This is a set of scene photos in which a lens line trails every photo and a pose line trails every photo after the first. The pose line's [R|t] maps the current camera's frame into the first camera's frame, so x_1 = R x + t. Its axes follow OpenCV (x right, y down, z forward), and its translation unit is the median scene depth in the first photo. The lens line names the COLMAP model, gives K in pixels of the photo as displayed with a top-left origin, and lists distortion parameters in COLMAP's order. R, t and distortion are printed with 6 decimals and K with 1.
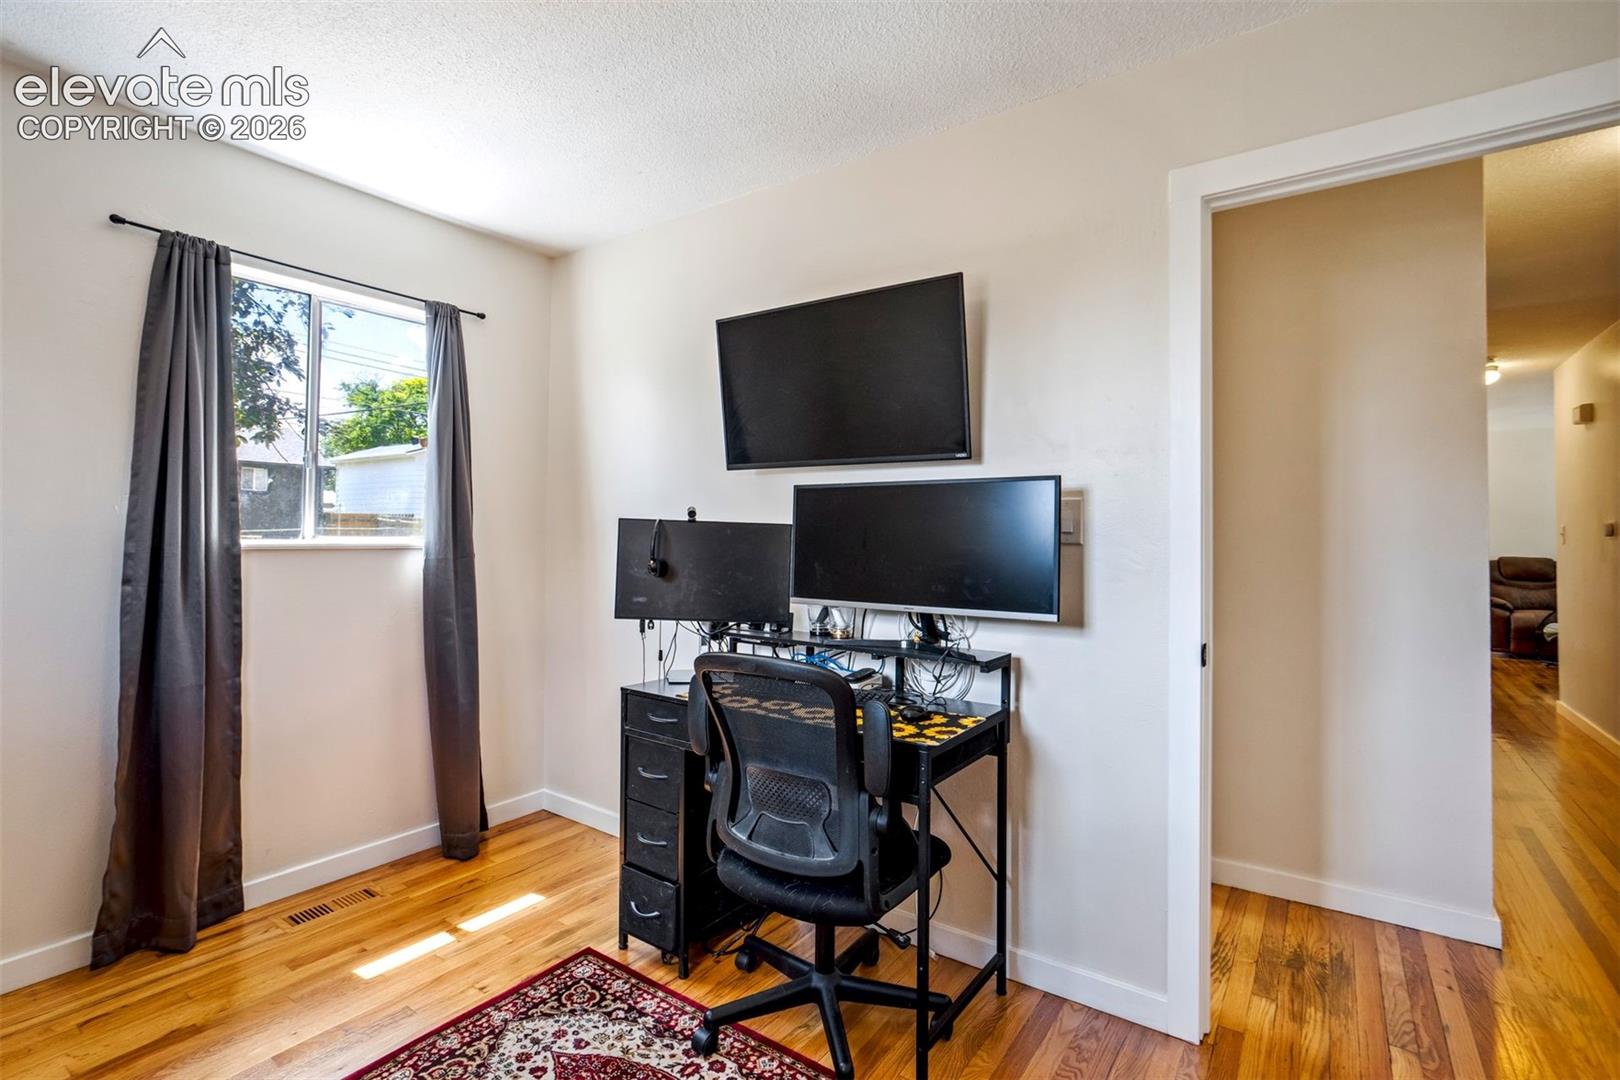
lens RADIAL K [[756.1, 0, 804.3], [0, 756.1, 533.9], [0, 0, 1]] dist [-0.041893, 0.021917]
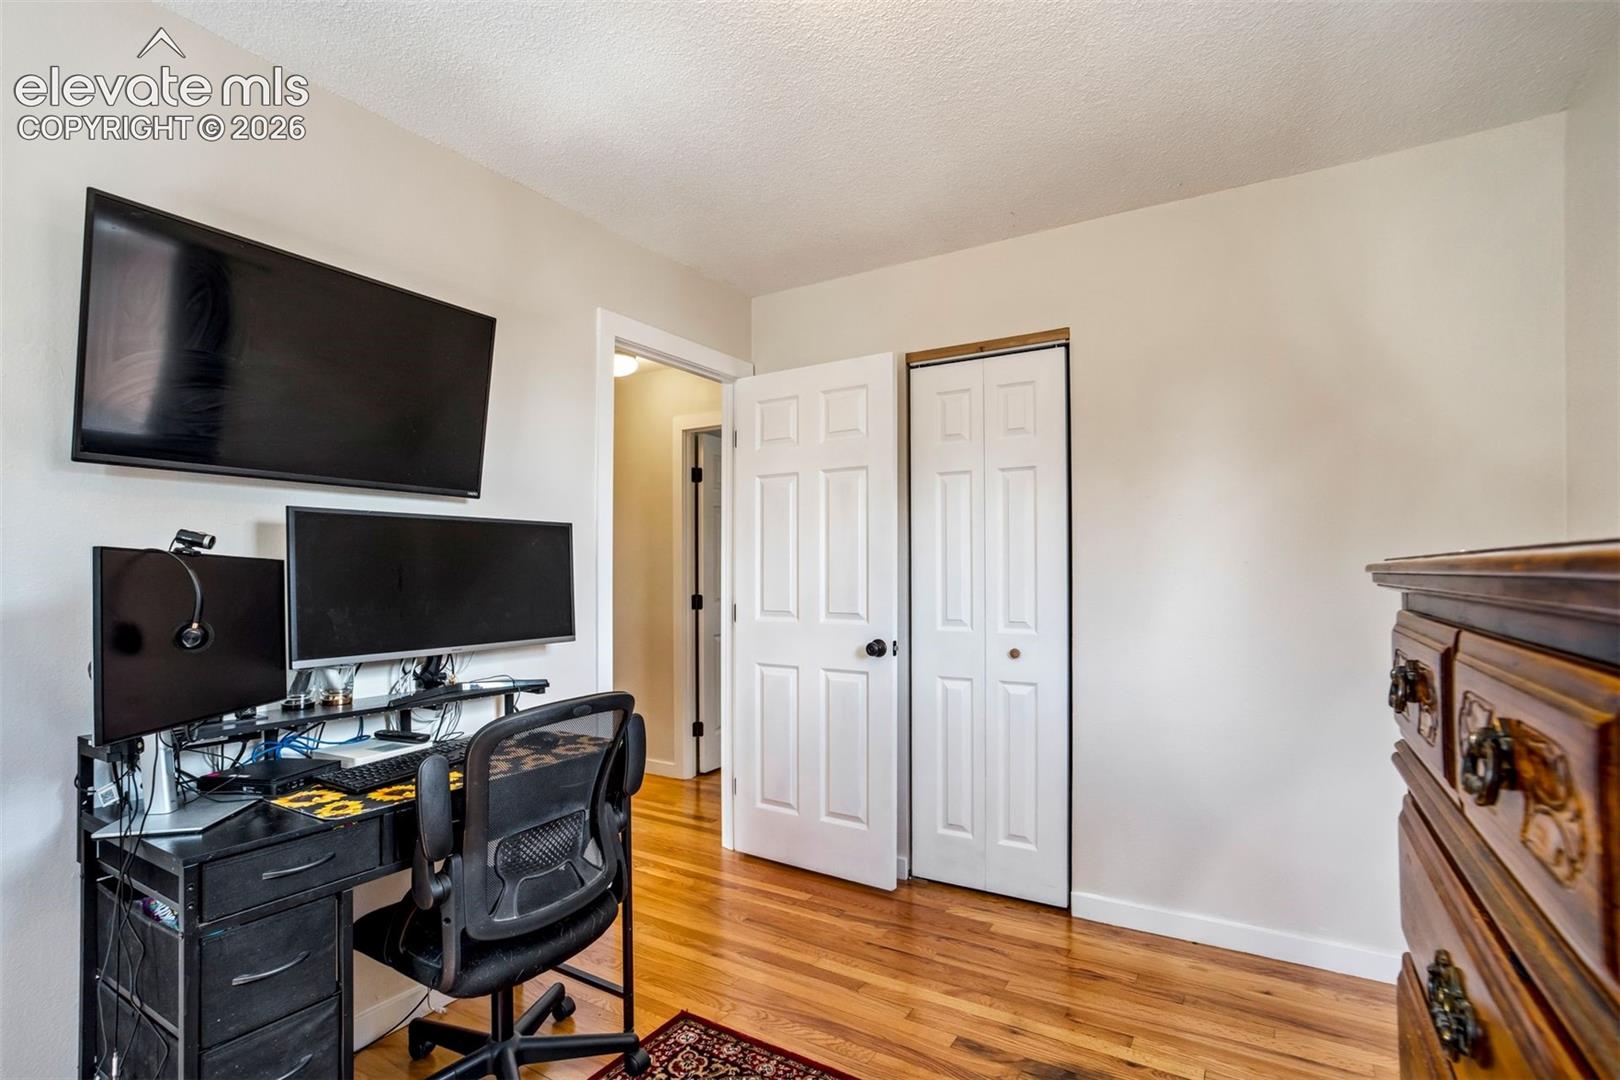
lens RADIAL K [[756.1, 0, 804.3], [0, 756.1, 533.9], [0, 0, 1]] dist [-0.041893, 0.021917]
pose [[-0.081479, 0.037108, 0.995984, -0.763484], [-0.004437, 0.999283, -0.037593, -0.012483], [-0.996665, -0.007483, -0.081256, 0.582570]]
